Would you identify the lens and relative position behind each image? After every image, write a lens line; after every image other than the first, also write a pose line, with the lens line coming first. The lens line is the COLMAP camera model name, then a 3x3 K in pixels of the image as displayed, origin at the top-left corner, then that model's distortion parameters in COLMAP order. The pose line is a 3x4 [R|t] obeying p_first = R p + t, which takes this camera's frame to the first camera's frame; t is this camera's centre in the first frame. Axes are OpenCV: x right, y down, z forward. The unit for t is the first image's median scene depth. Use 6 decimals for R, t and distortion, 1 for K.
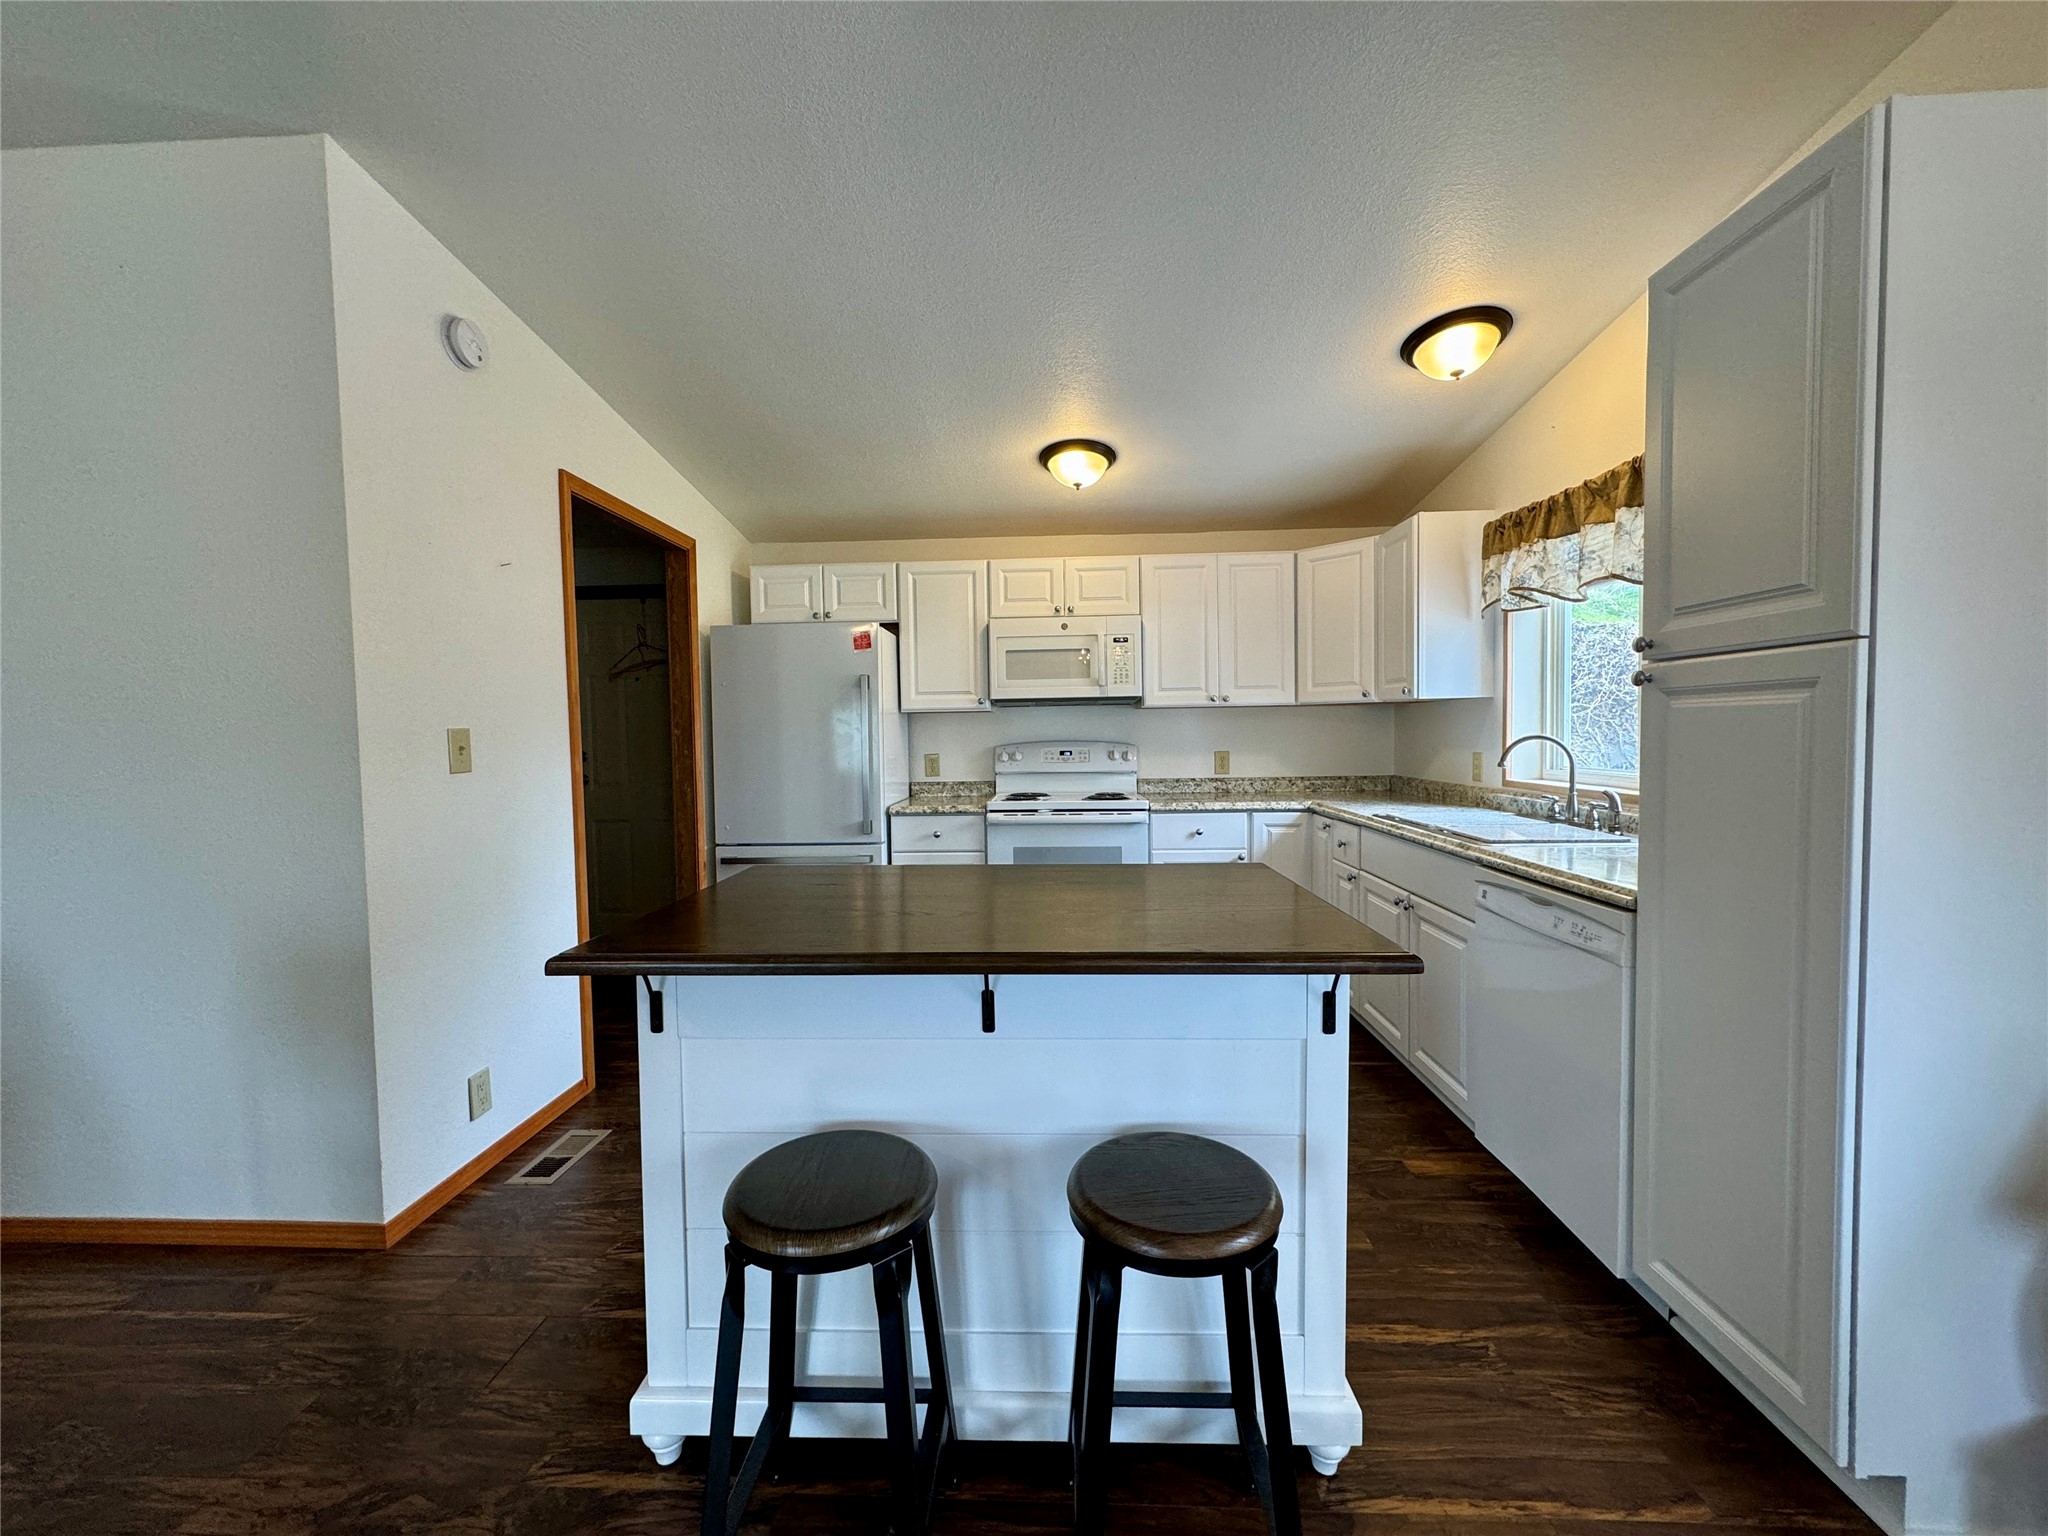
lens RADIAL K [[811.0, 0, 1024.0], [0, 811.0, 768.0], [0, 0, 1]] dist [-0.002166, 0.000487]
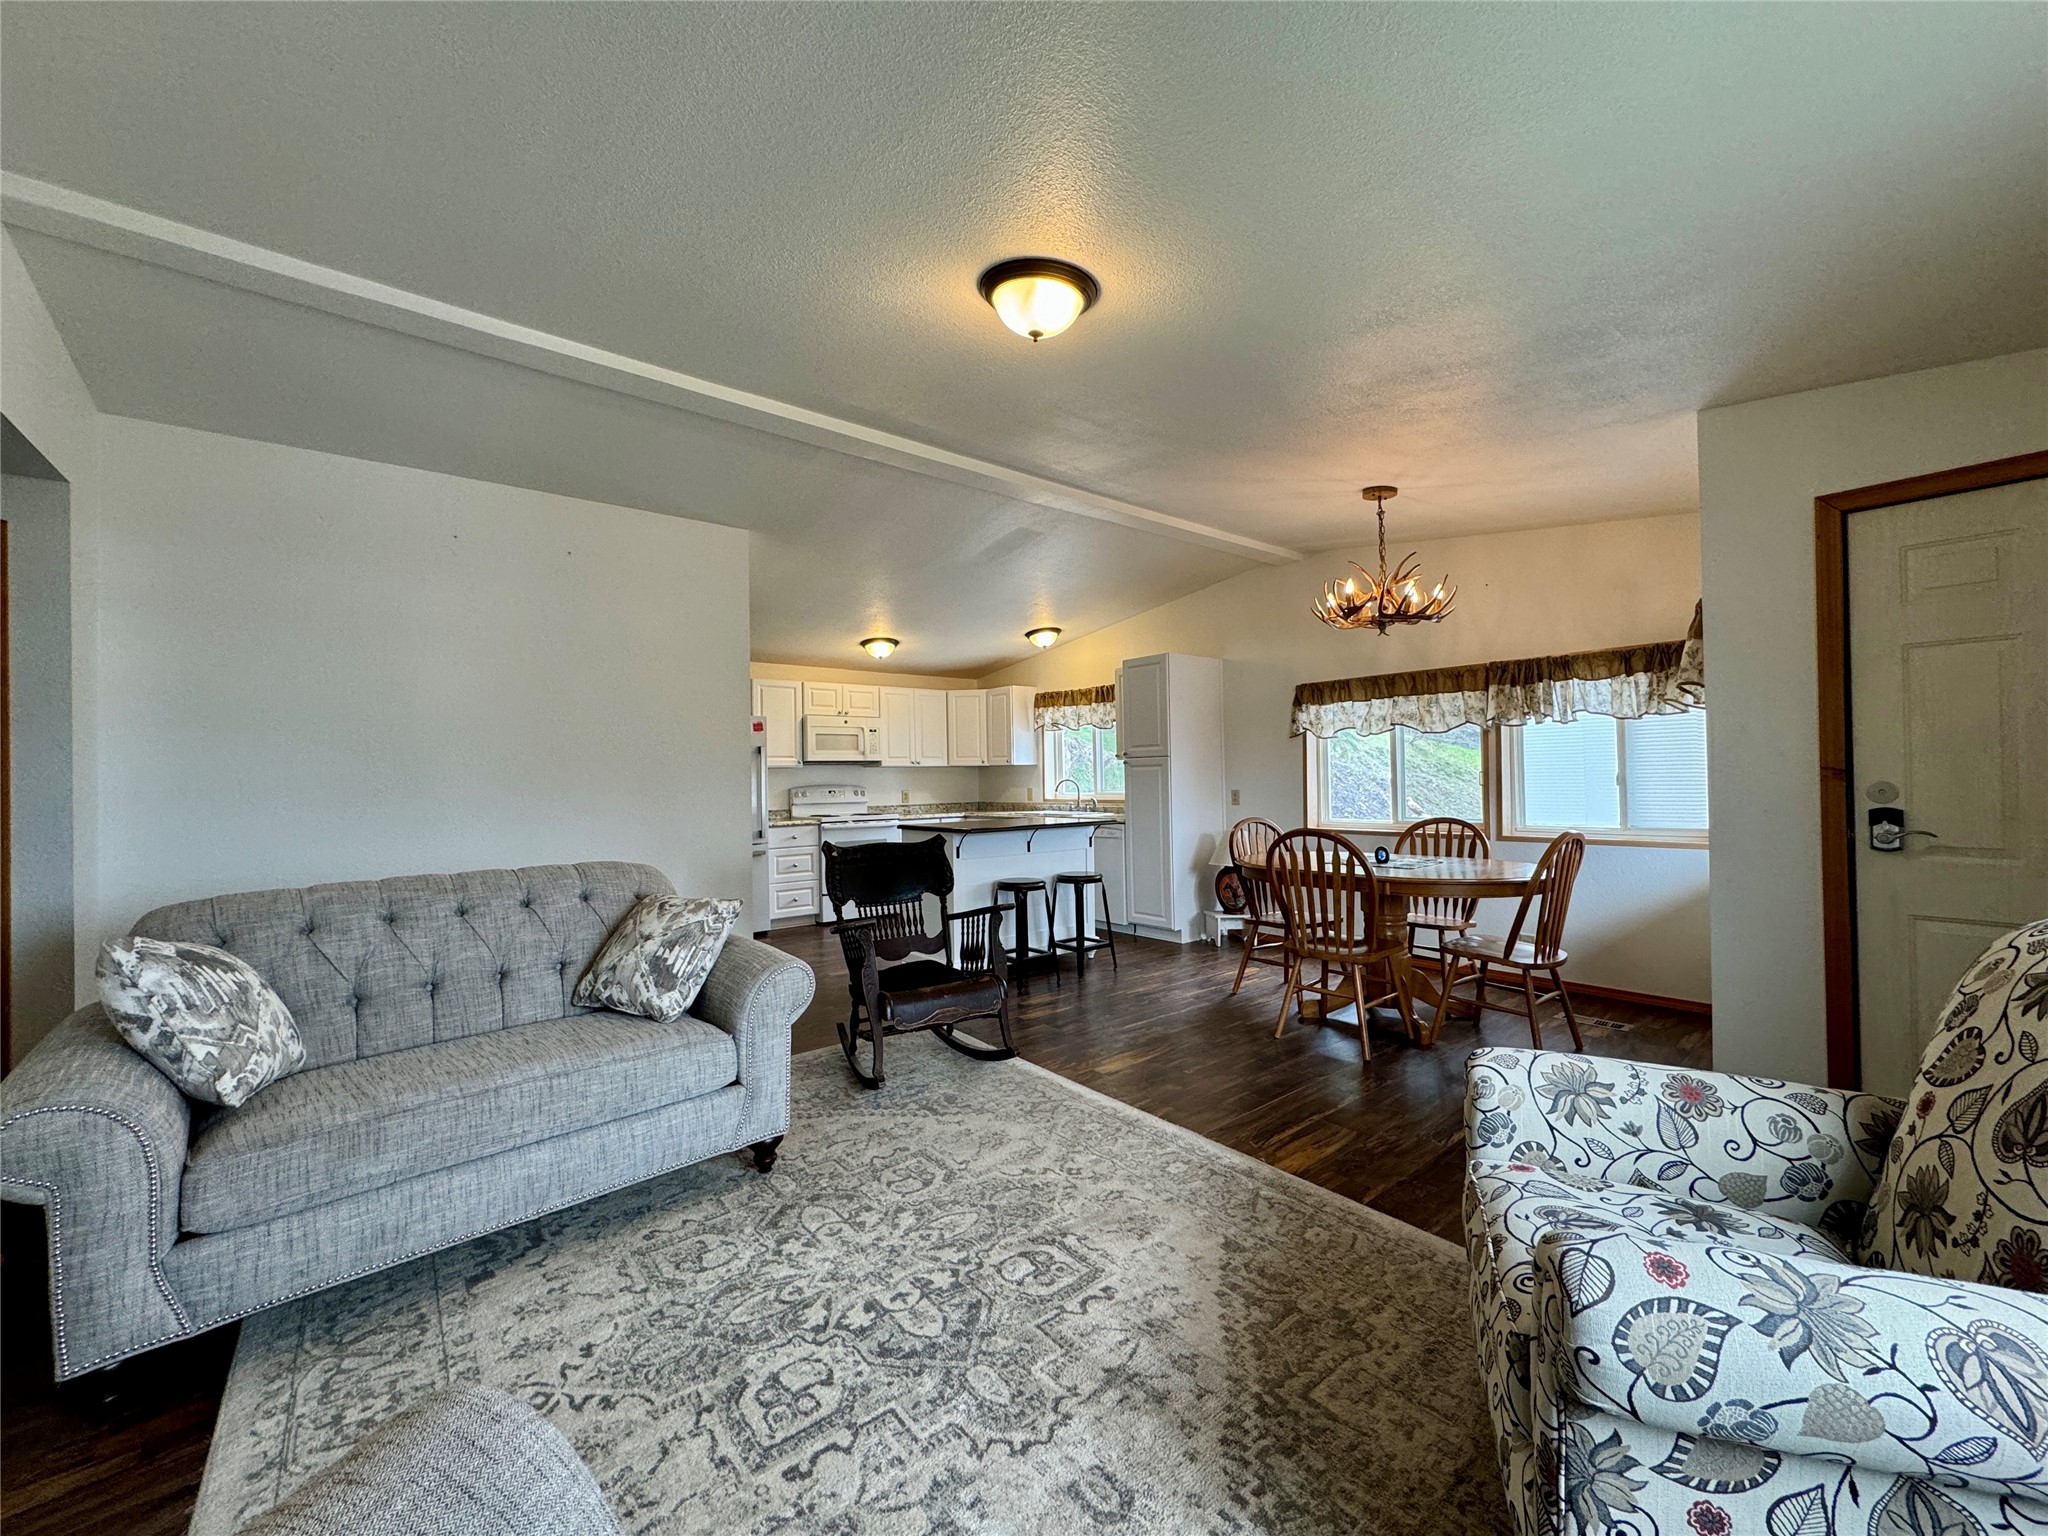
lens RADIAL K [[811.0, 0, 1024.0], [0, 811.0, 768.0], [0, 0, 1]] dist [-0.002166, 0.000487]
pose [[0.744197, 0.013238, 0.667829, -0.865216], [0.035088, 0.997648, -0.058876, 0.050492], [-0.667038, 0.067248, 0.741982, -0.613640]]
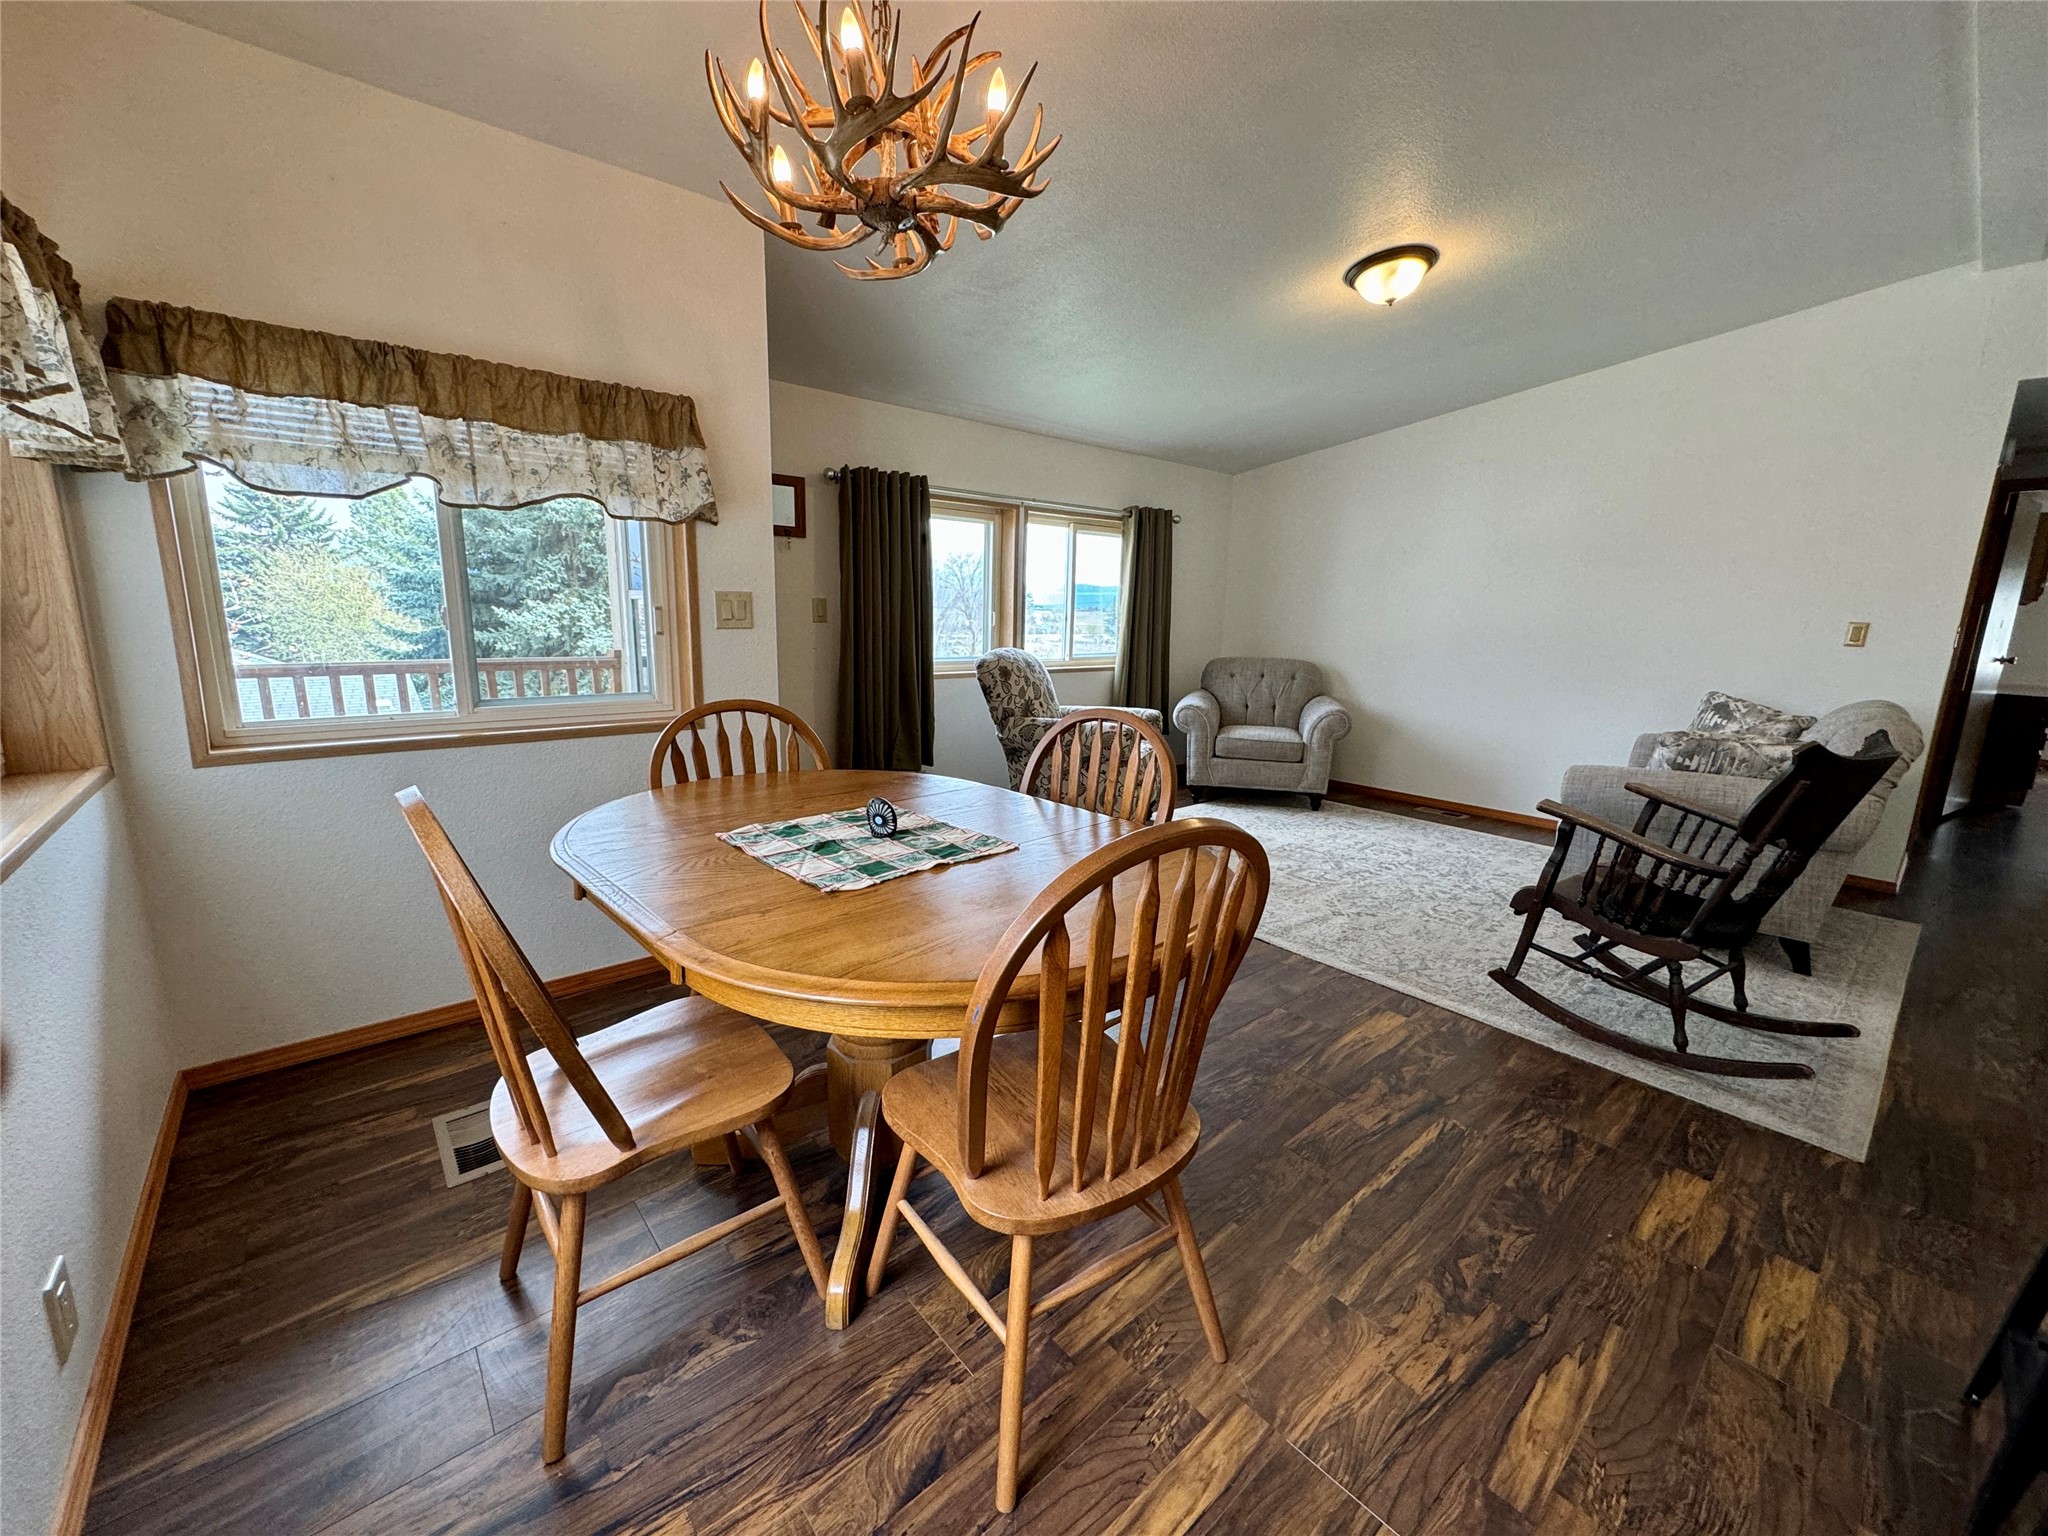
lens RADIAL K [[811.0, 0, 1024.0], [0, 811.0, 768.0], [0, 0, 1]] dist [-0.002166, 0.000487]
pose [[-0.730607, 0.131683, -0.669980, 0.355515], [-0.041704, 0.970789, 0.236284, -0.010203], [0.681524, 0.200572, -0.703773, 0.175694]]
